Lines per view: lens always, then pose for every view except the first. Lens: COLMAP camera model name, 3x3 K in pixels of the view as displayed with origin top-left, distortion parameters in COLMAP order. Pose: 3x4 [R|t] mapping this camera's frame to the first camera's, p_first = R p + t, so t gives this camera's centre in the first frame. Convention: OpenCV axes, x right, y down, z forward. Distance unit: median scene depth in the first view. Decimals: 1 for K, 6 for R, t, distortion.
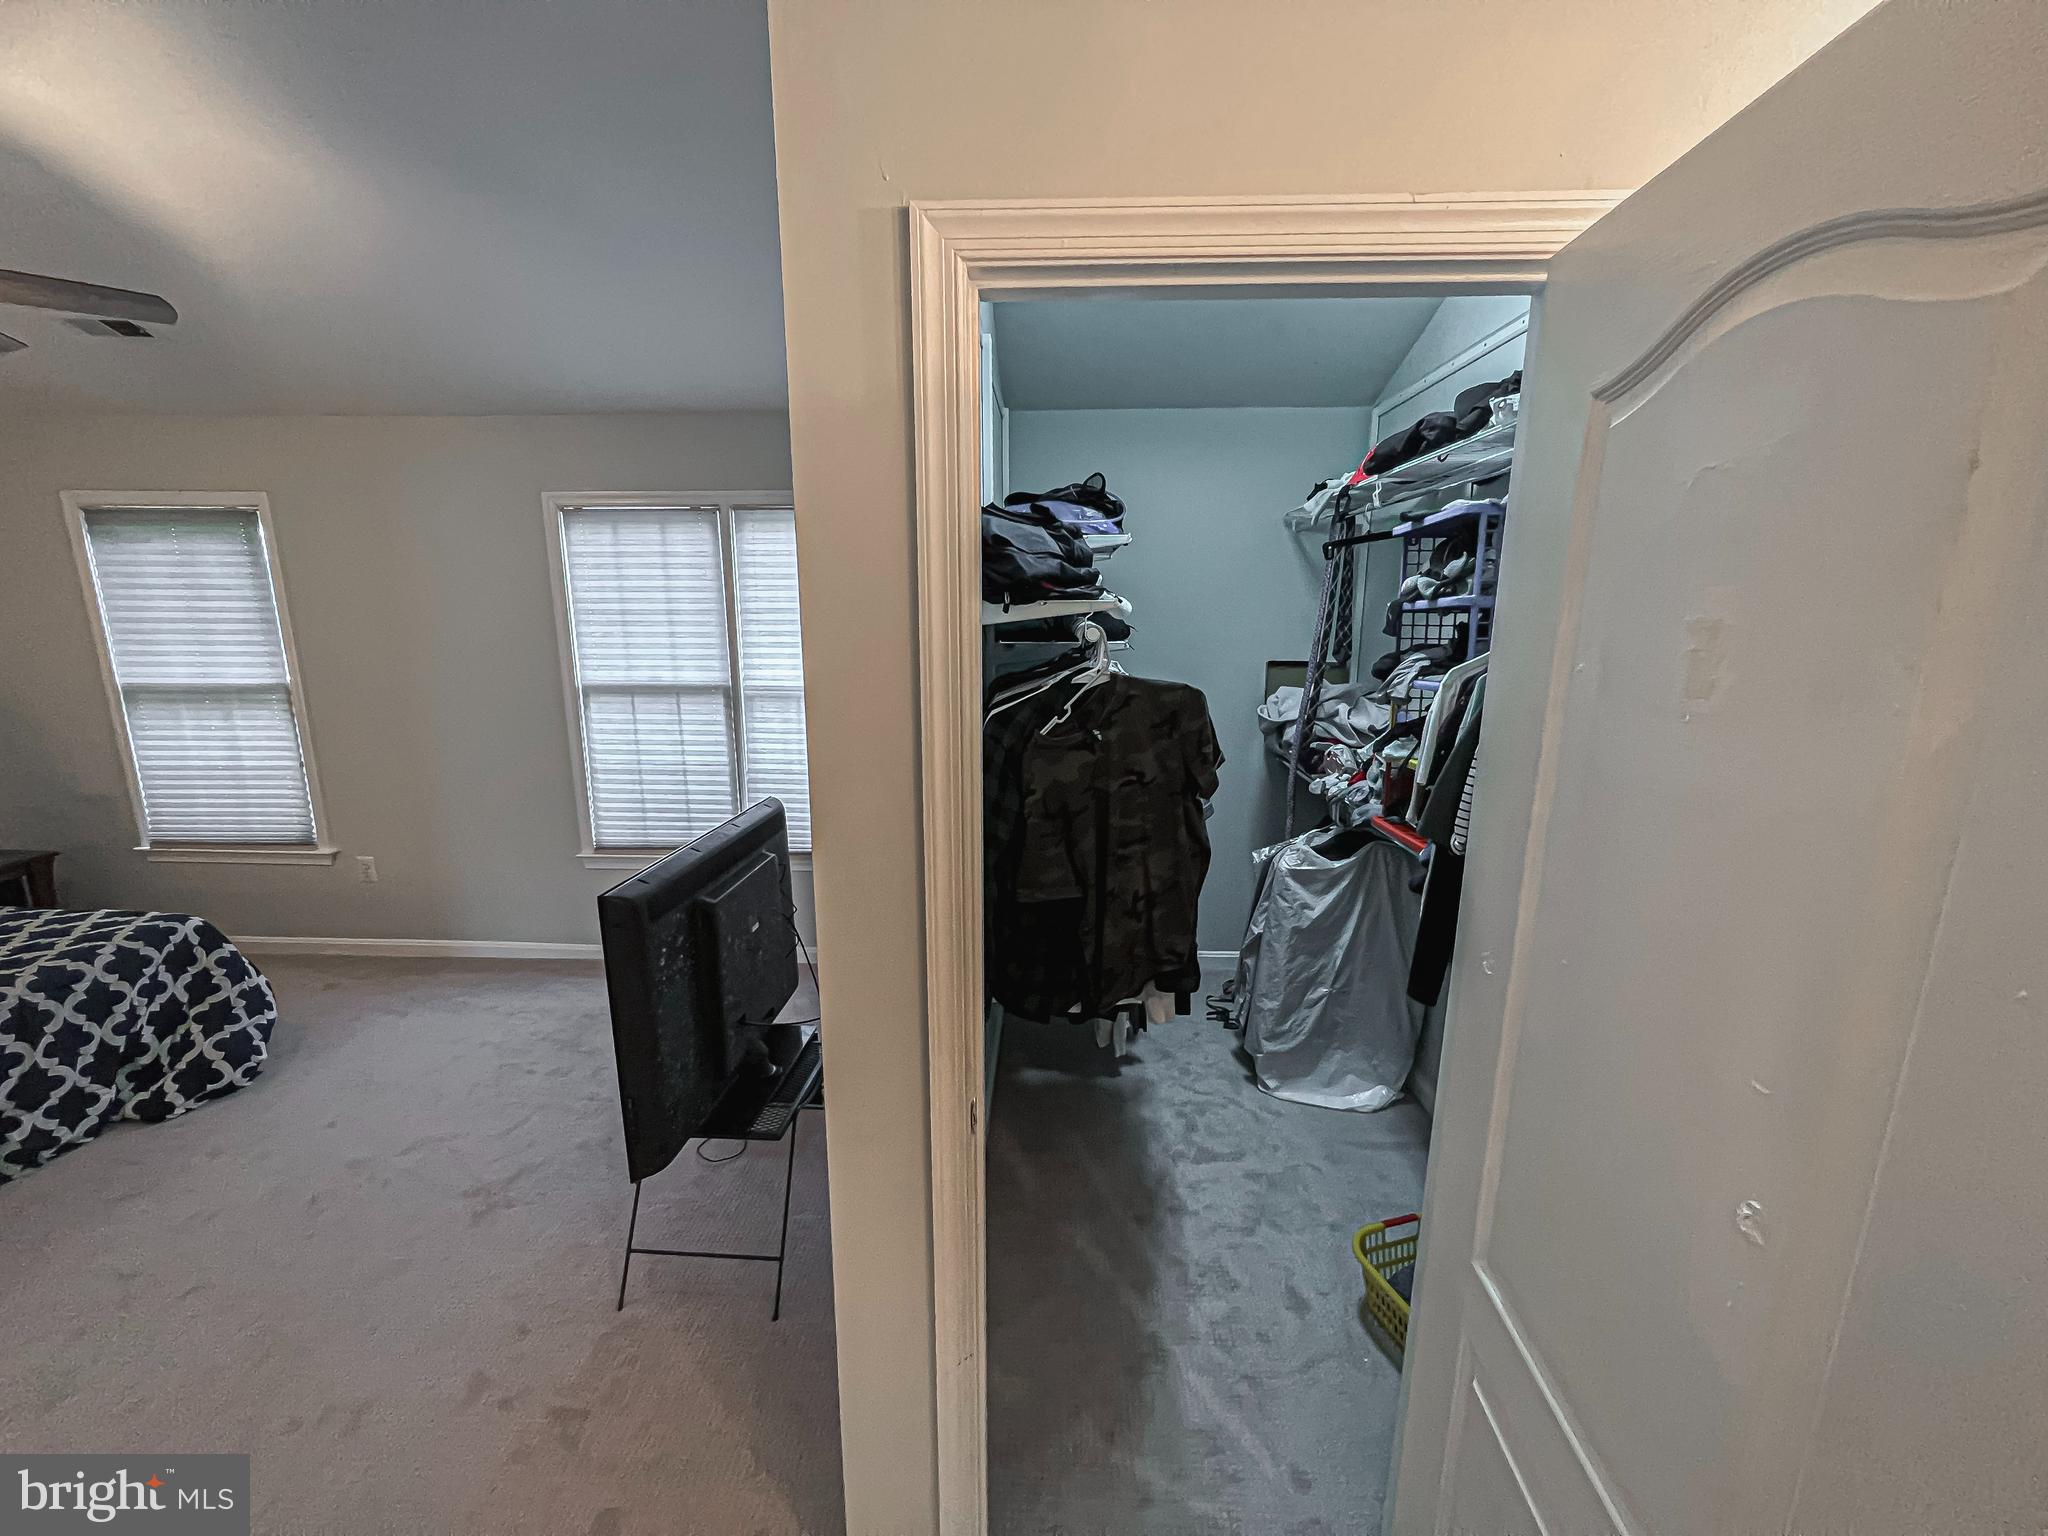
lens RADIAL K [[816.7, 0, 1024.5], [0, 816.7, 778.3], [0, 0, 1]] dist [-0.001347, 0.000108]
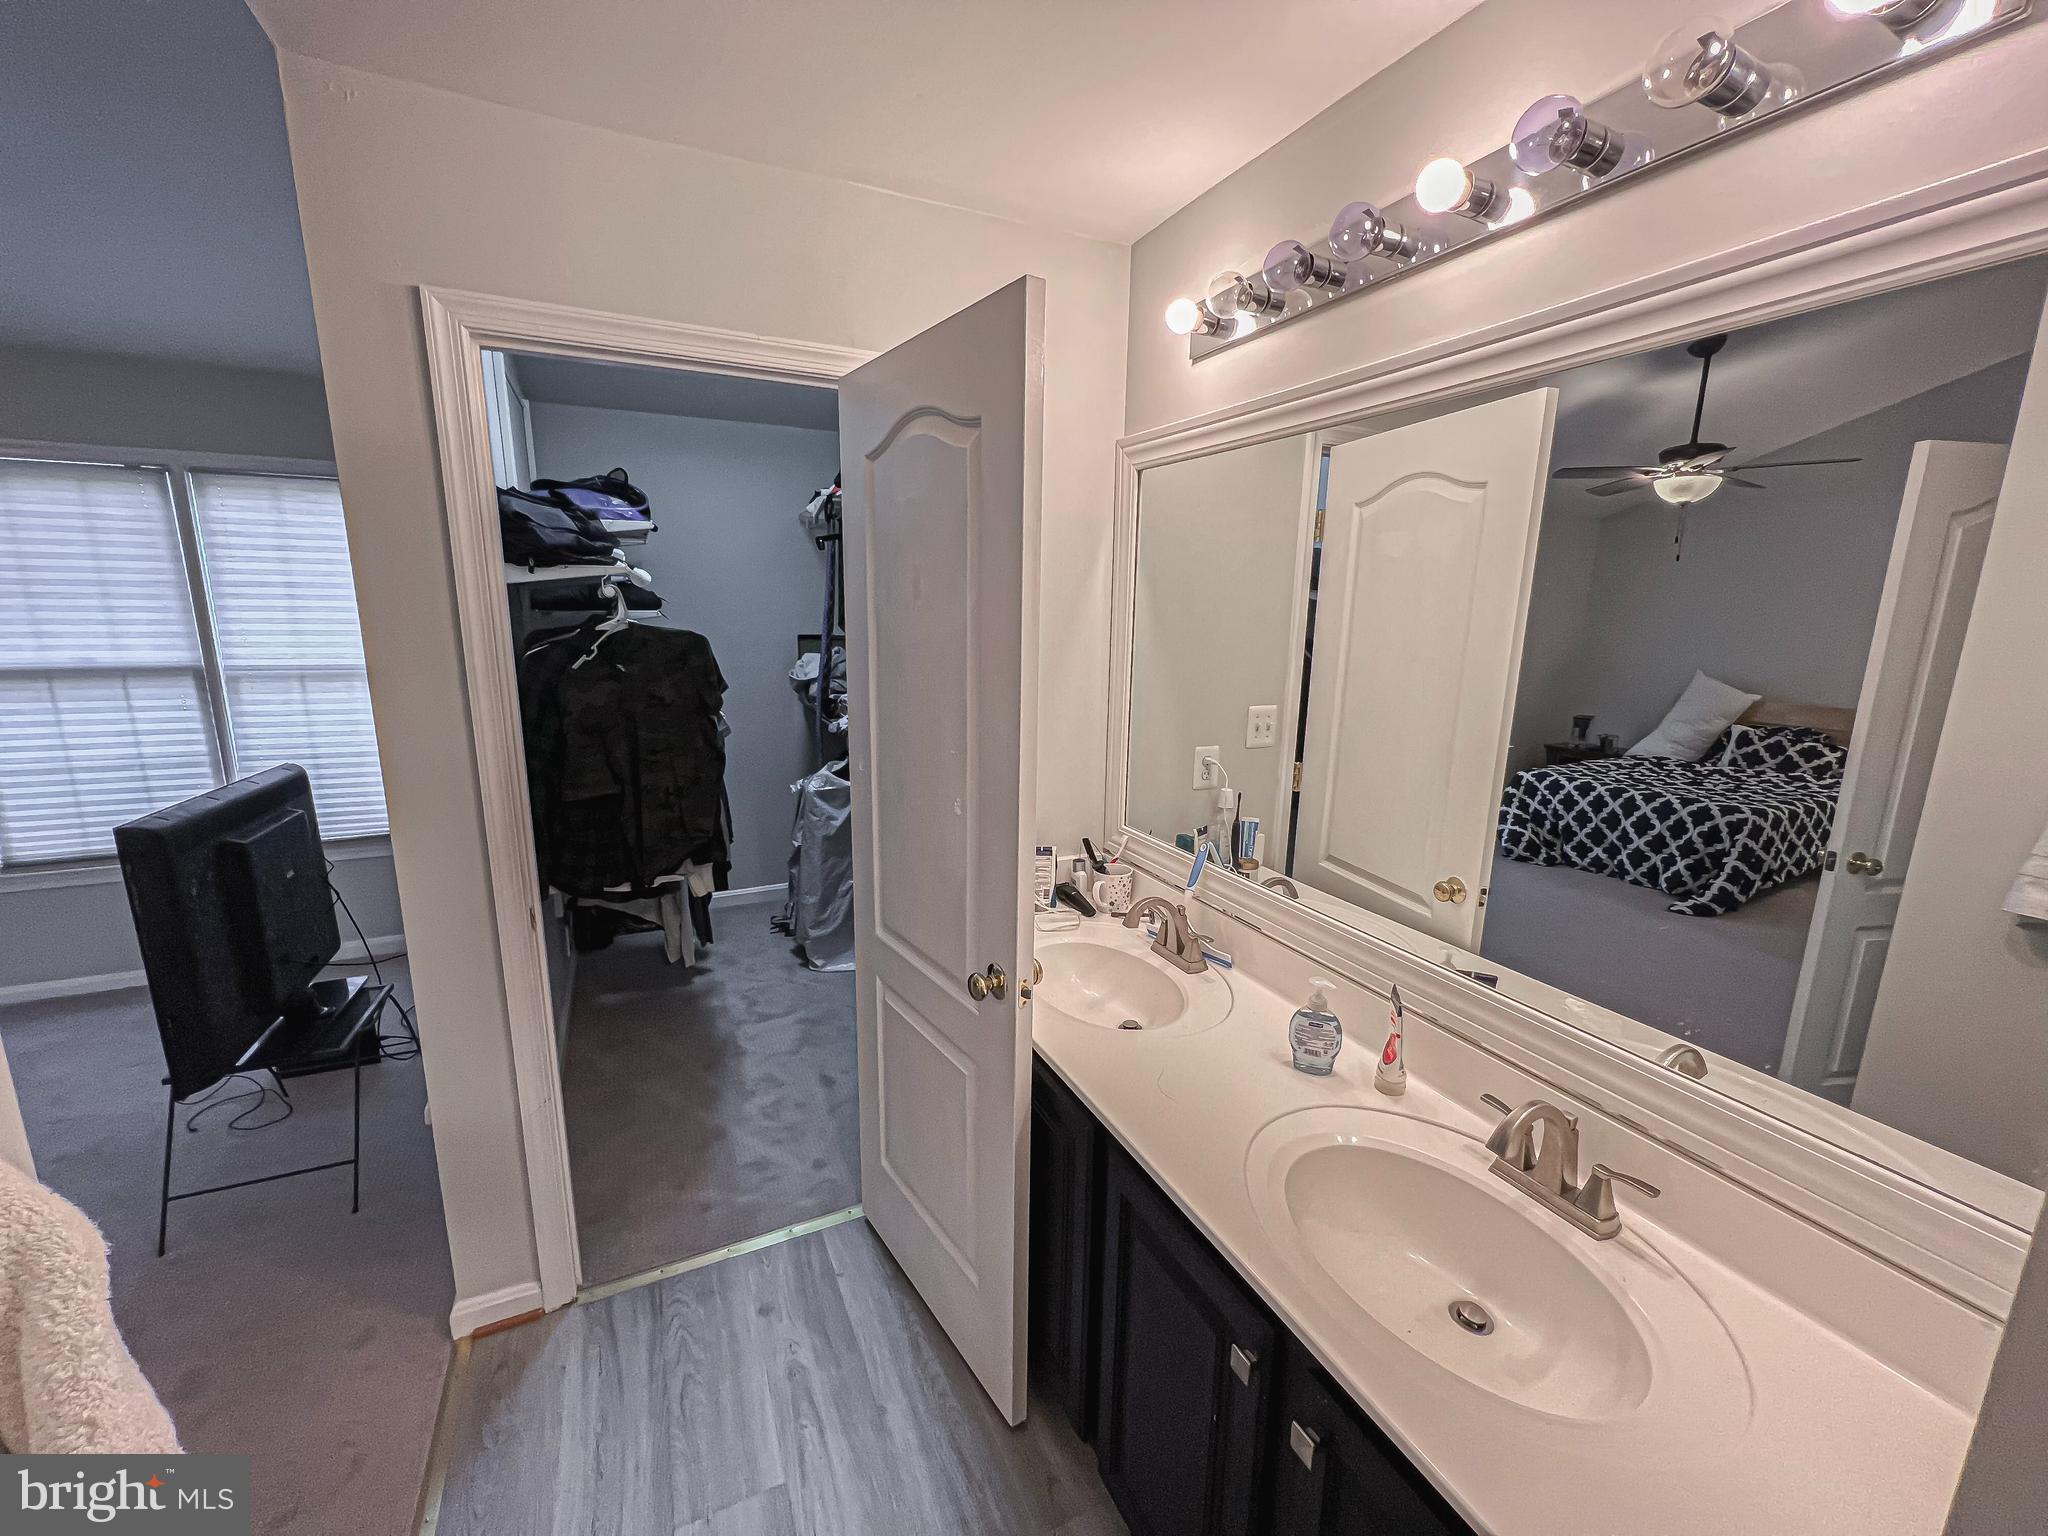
lens RADIAL K [[819.3, 0, 1024.5], [0, 819.3, 777.7], [0, 0, 1]] dist [-0.001650, 0.000222]
pose [[0.885511, -0.084475, 0.456874, 0.028210], [0.086110, 0.996136, 0.017285, 0.094813], [-0.456569, 0.024035, 0.889363, -0.287462]]
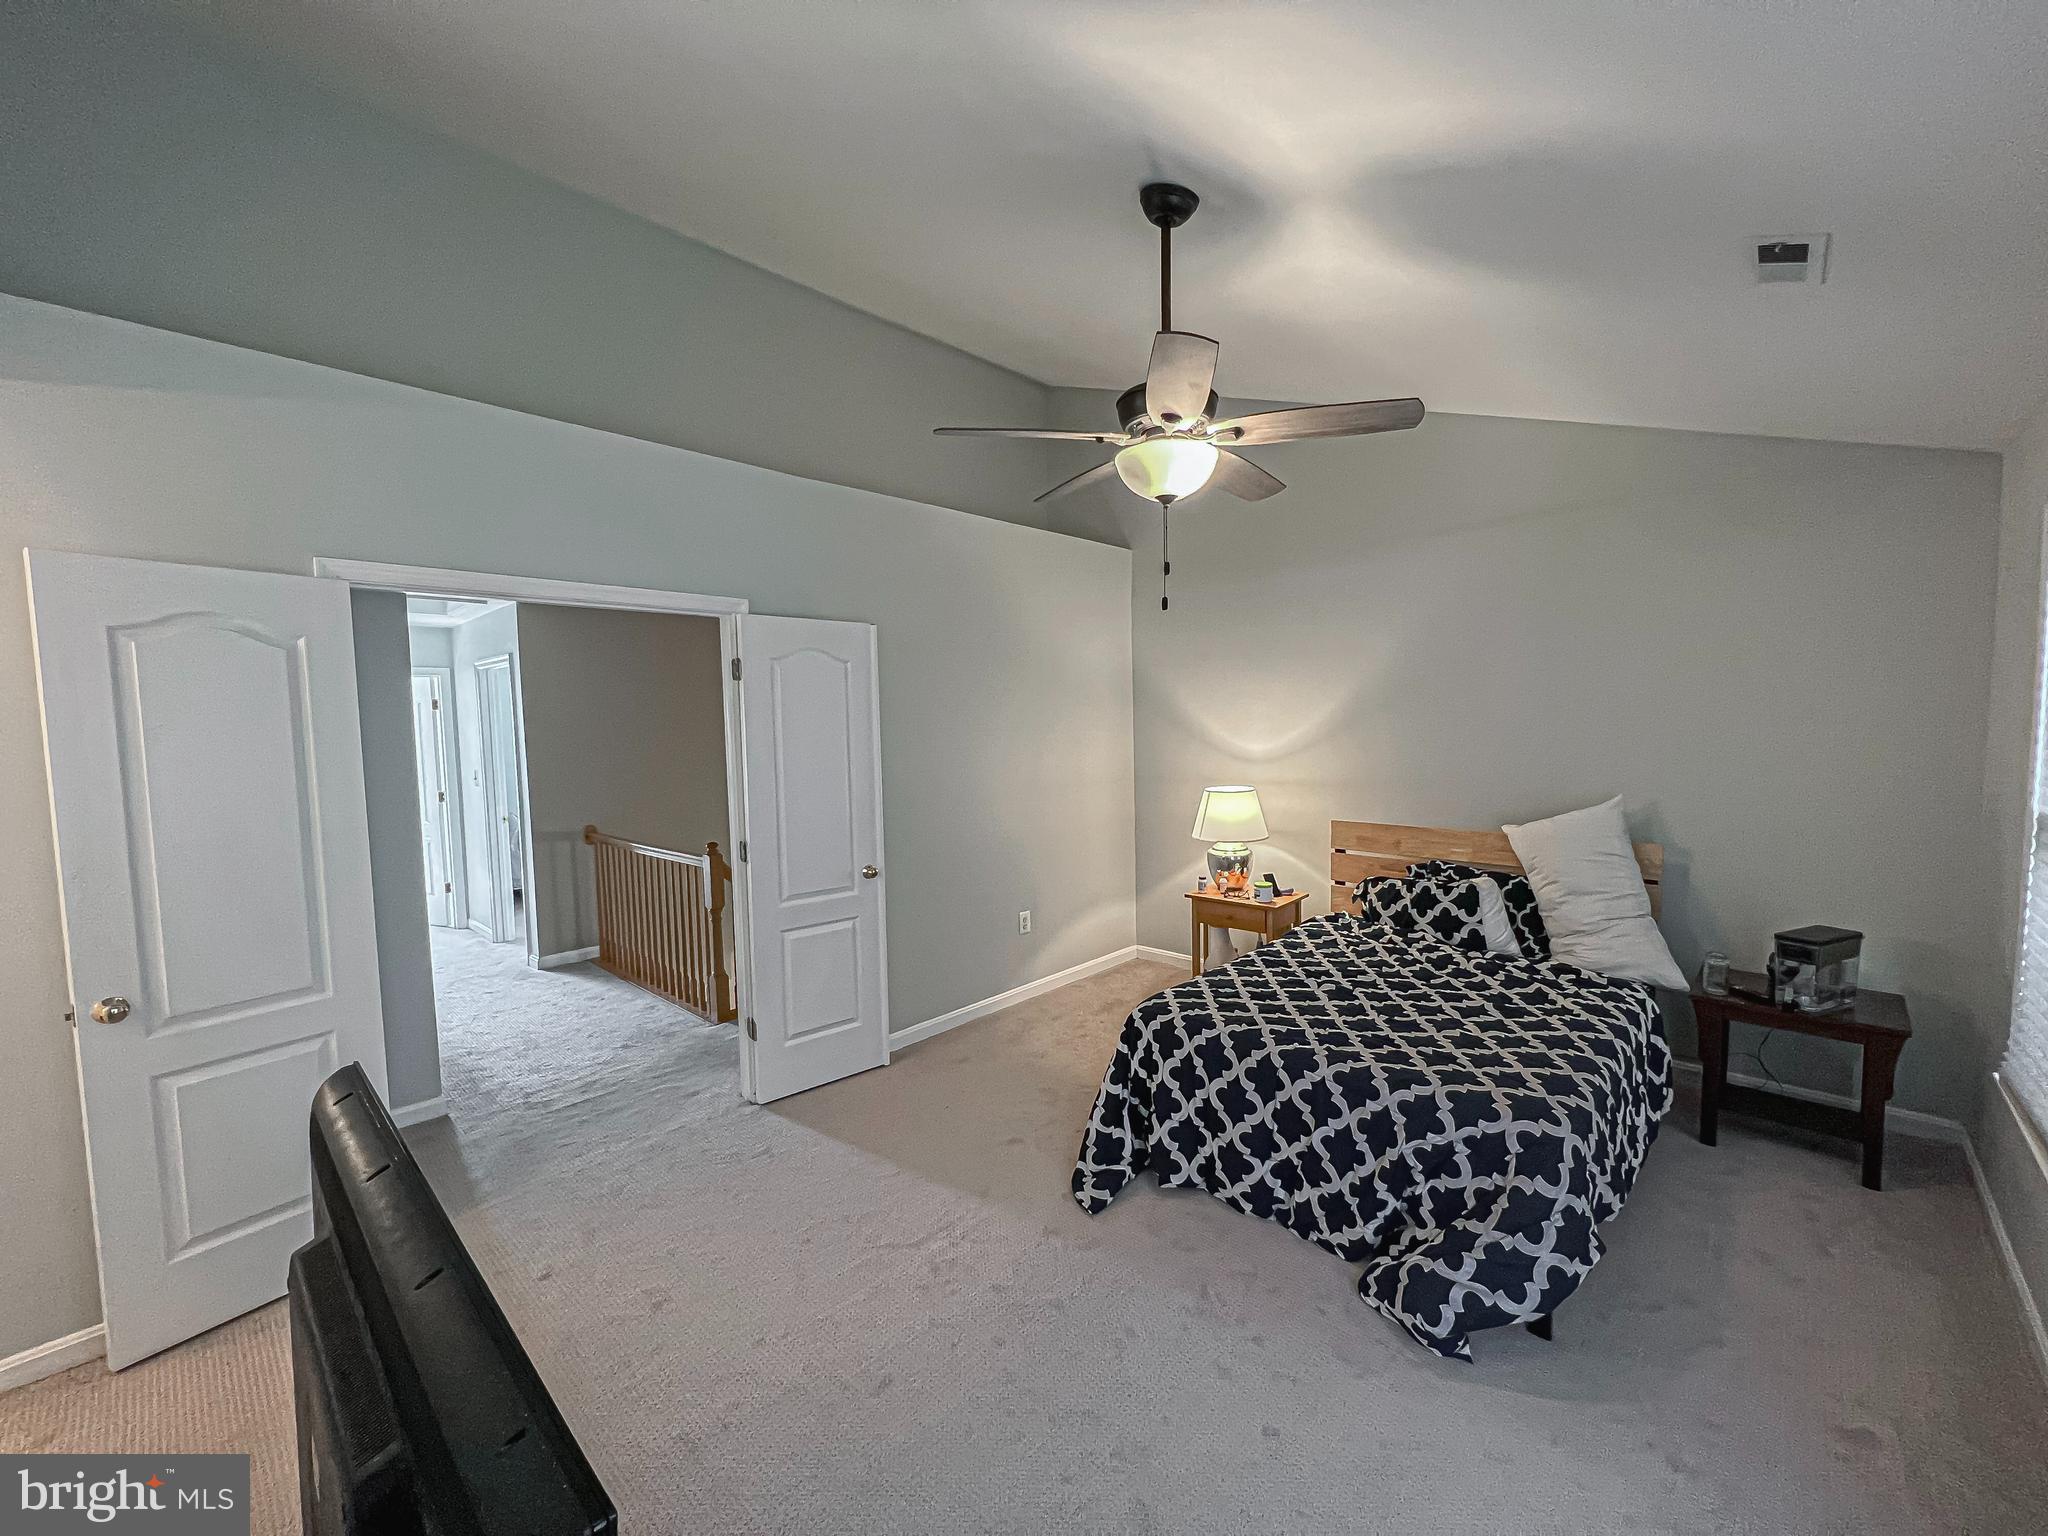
lens RADIAL K [[816.7, 0, 1024.5], [0, 816.7, 778.3], [0, 0, 1]] dist [-0.001347, 0.000108]
pose [[-0.663340, 0.062934, -0.745667, -0.221492], [-0.139122, 0.968714, 0.205521, -0.211178], [0.735272, 0.240069, -0.633831, 1.096489]]
